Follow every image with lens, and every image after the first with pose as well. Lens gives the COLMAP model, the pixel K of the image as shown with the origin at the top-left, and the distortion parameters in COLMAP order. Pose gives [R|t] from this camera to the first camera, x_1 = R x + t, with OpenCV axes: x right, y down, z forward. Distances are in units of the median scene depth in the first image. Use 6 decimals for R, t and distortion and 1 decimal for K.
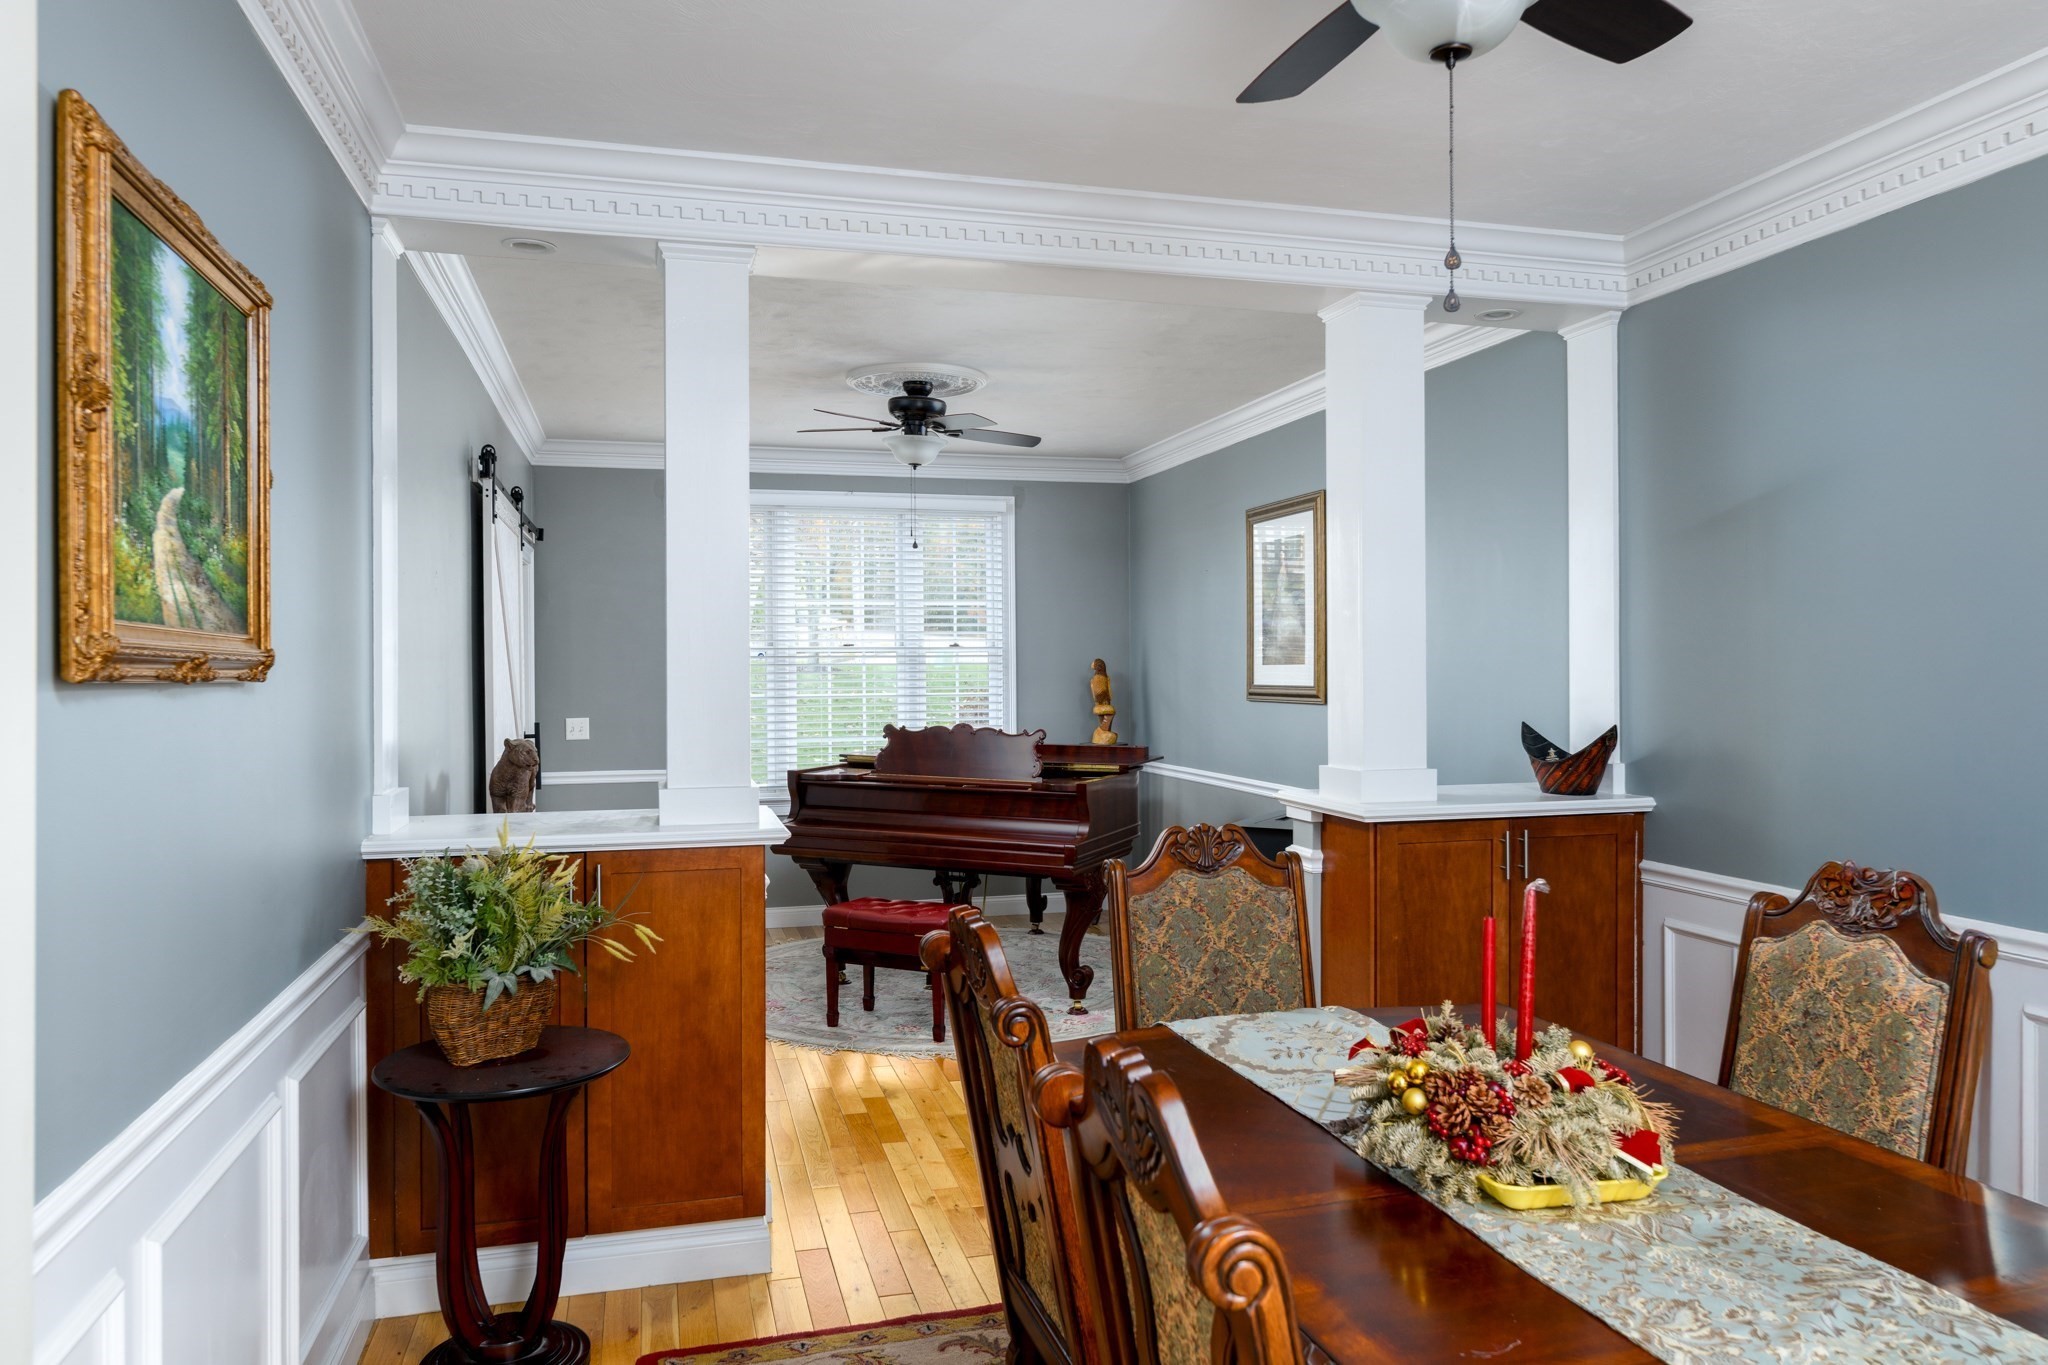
lens RADIAL K [[1345.0, 0, 1024.0], [0, 1345.0, 682.5], [0, 0, 1]] dist [0.000926, 0.000095]
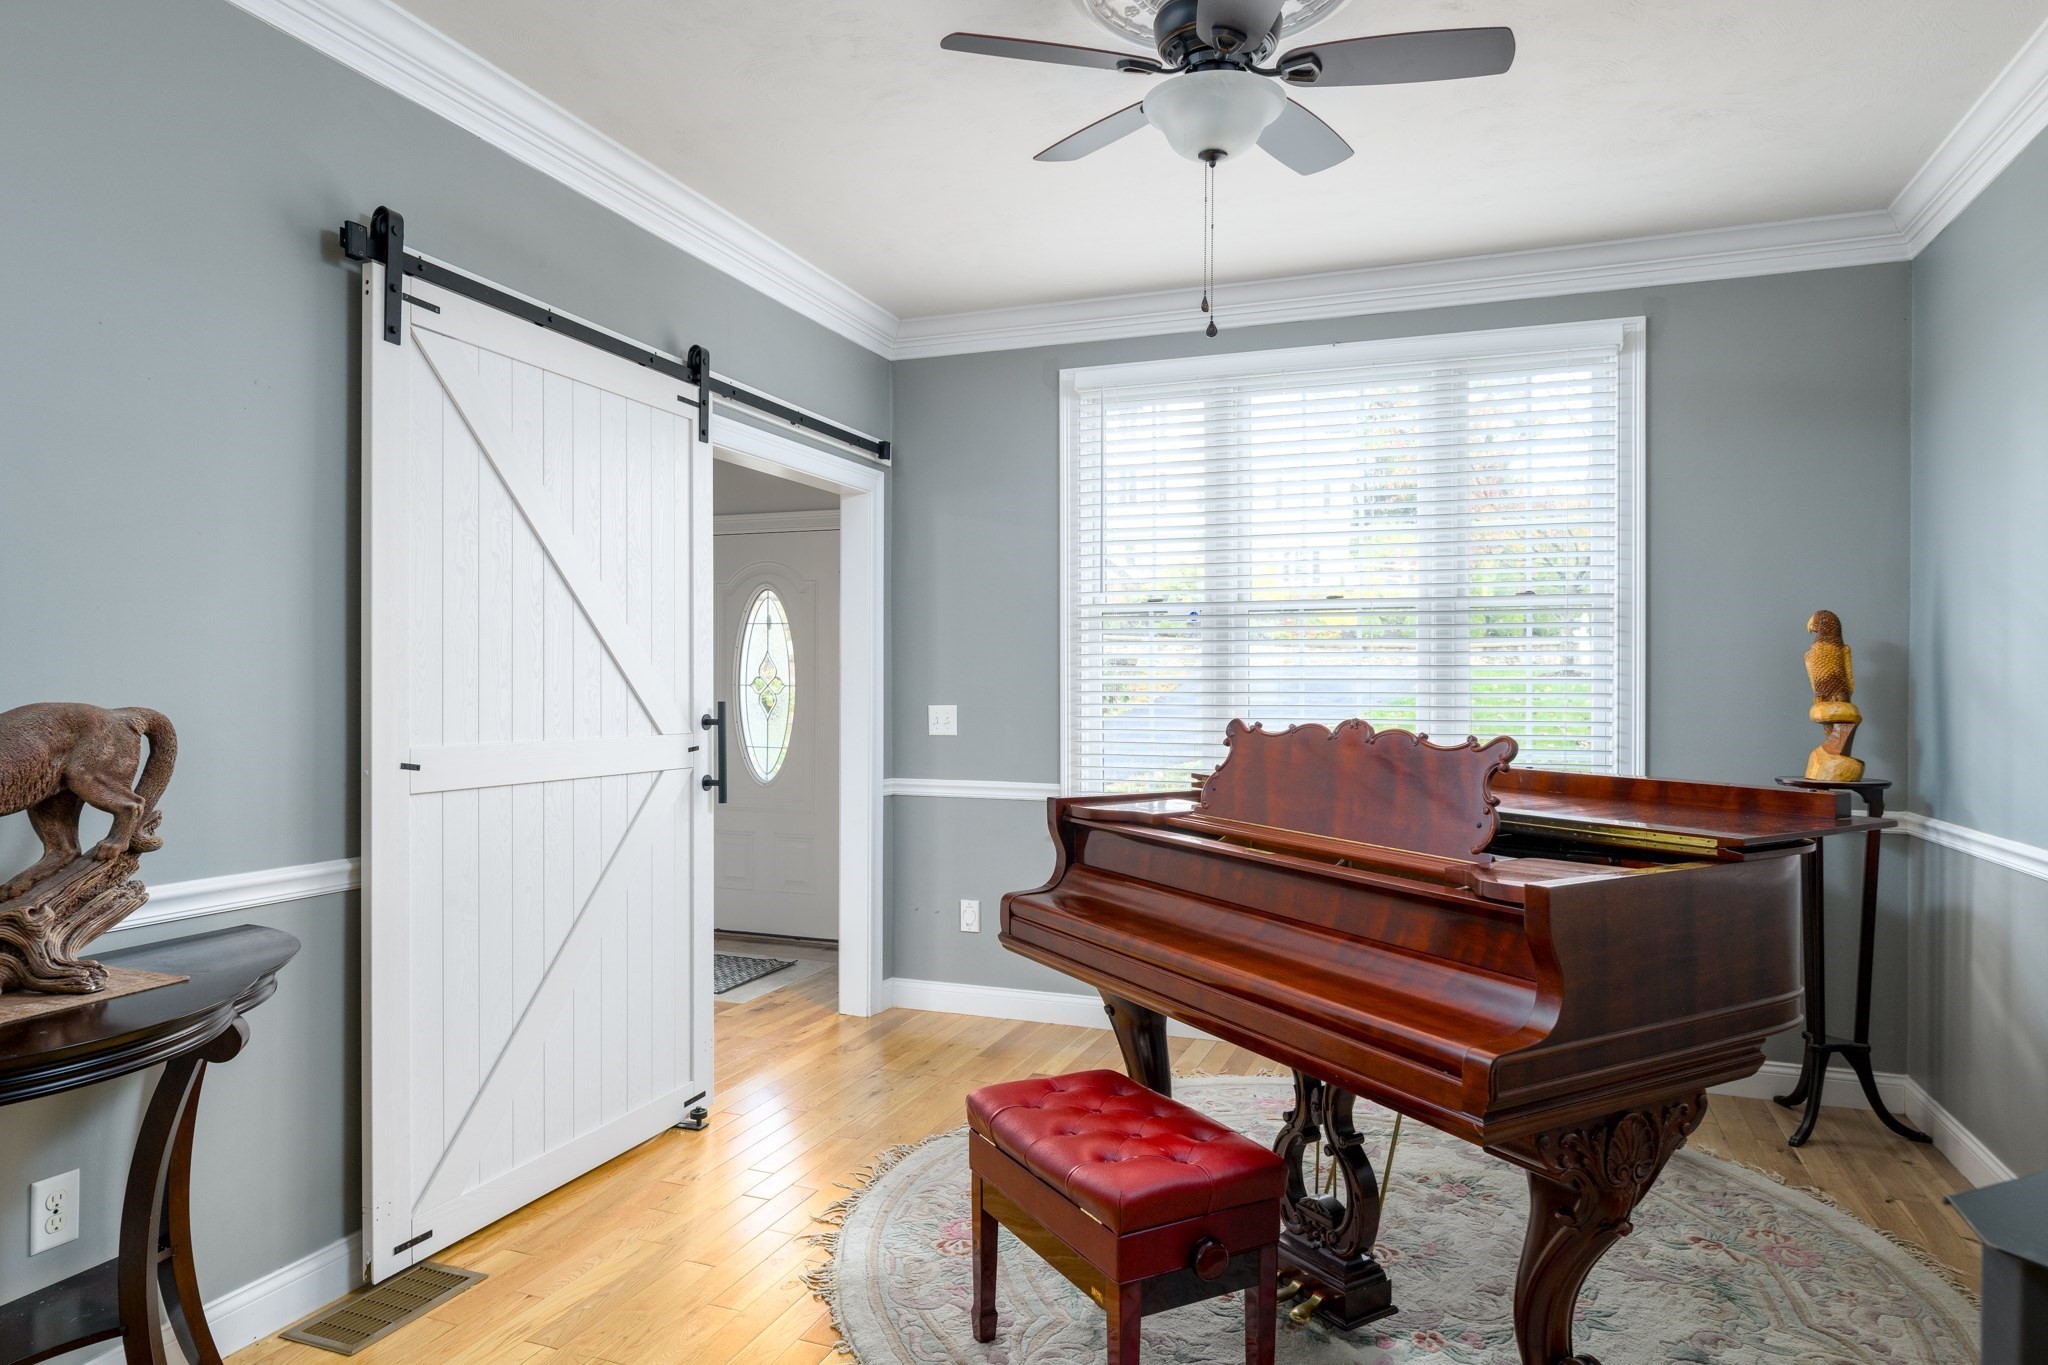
lens RADIAL K [[1271.2, 0, 1017.6], [0, 1271.2, 675.0], [0, 0, 1]] dist [0.002258, 0.001651]
pose [[0.809841, 0.004336, -0.586634, 0.105118], [-0.014984, 0.999799, -0.013295, 0.020216], [0.586458, 0.019557, 0.809743, 0.512712]]
